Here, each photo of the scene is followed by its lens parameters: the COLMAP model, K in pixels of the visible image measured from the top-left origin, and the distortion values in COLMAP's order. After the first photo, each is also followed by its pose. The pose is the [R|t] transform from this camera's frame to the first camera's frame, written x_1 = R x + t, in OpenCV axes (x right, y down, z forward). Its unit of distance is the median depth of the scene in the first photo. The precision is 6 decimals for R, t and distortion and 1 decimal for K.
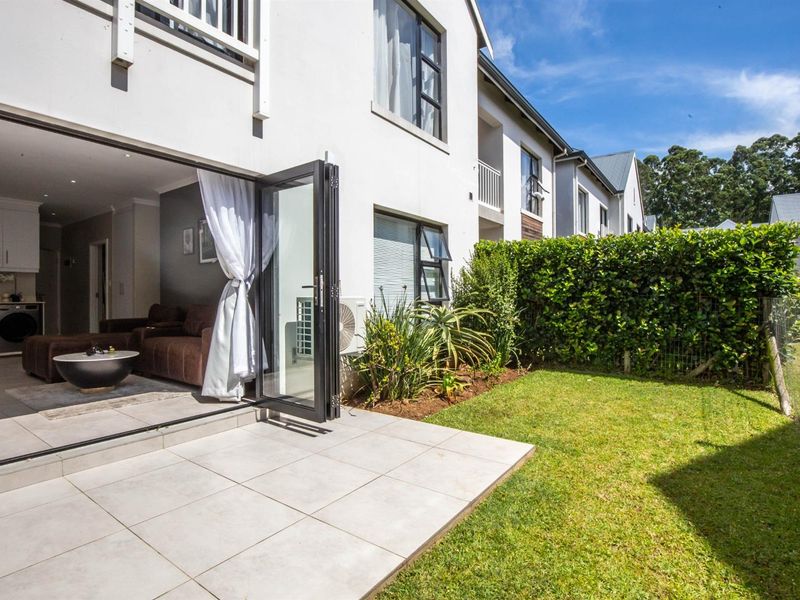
lens RADIAL K [[418.6, 0, 407.9], [0, 418.6, 300.4], [0, 0, 1]] dist [-0.030925, 0.001105]
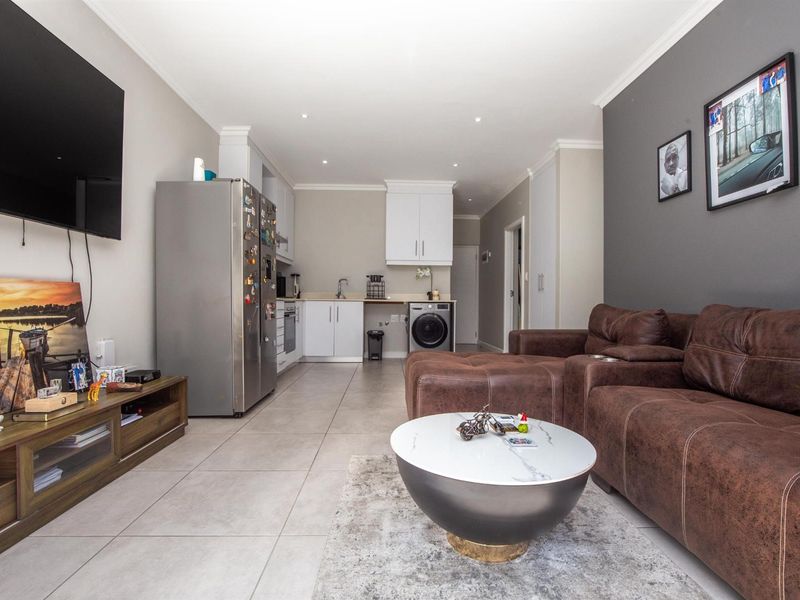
lens RADIAL K [[415.7, 0, 408.0], [0, 415.7, 300.9], [0, 0, 1]] dist [-0.036023, 0.005662]
pose [[0.616778, 0.007443, -0.787102, -0.300898], [-0.014811, 0.999888, -0.002150, 0.007688], [0.786997, 0.012984, 0.616820, 0.420024]]
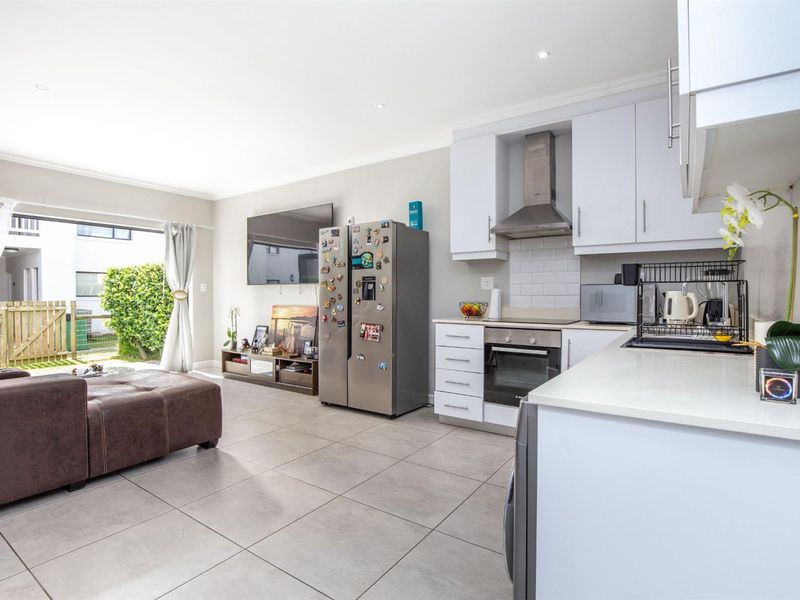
lens RADIAL K [[415.7, 0, 408.0], [0, 415.7, 300.9], [0, 0, 1]] dist [-0.036023, 0.005662]
pose [[-0.999737, 0.005246, -0.022336, -0.859500], [0.004780, 0.999771, 0.020882, -0.028544], [0.022440, 0.020770, -0.999532, 1.143498]]
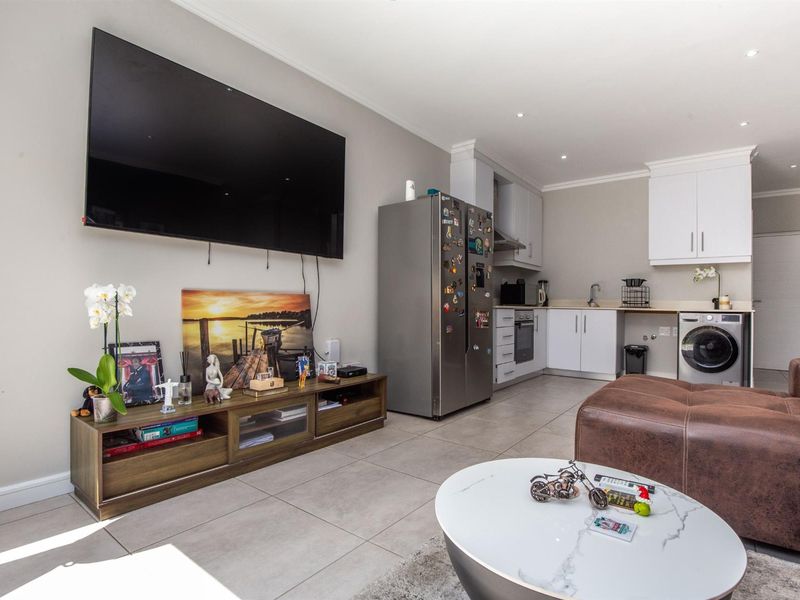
lens RADIAL K [[422.5, 0, 408.2], [0, 422.5, 299.7], [0, 0, 1]] dist [-0.031719, 0.001974]
pose [[-0.029660, -0.007743, -0.999530, -0.285386], [-0.020151, 0.999771, -0.007147, 0.002942], [0.999357, 0.019929, -0.029809, 0.528657]]
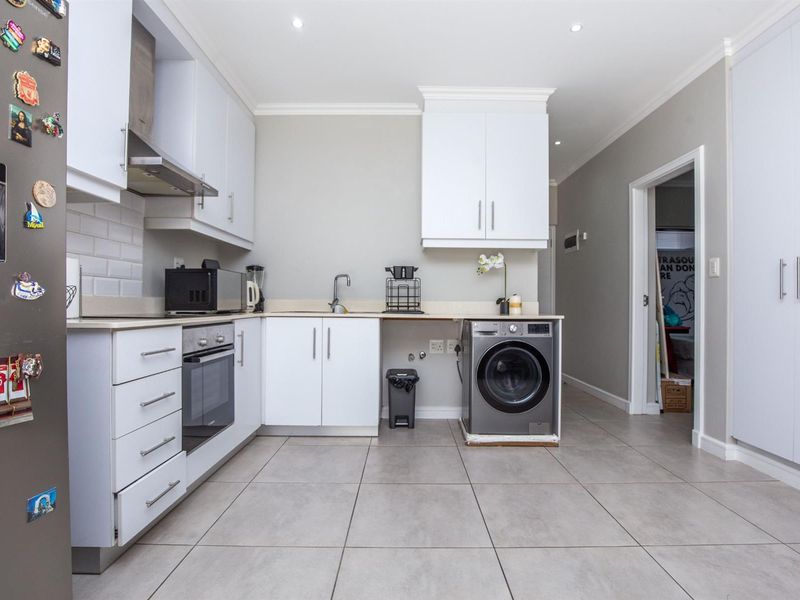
lens RADIAL K [[415.7, 0, 408.0], [0, 415.7, 300.9], [0, 0, 1]] dist [-0.036023, 0.005662]
pose [[0.583710, 0.002854, -0.811957, -0.650844], [-0.014099, 0.999879, -0.006621, -0.006643], [0.811840, 0.015313, 0.583679, 0.639500]]
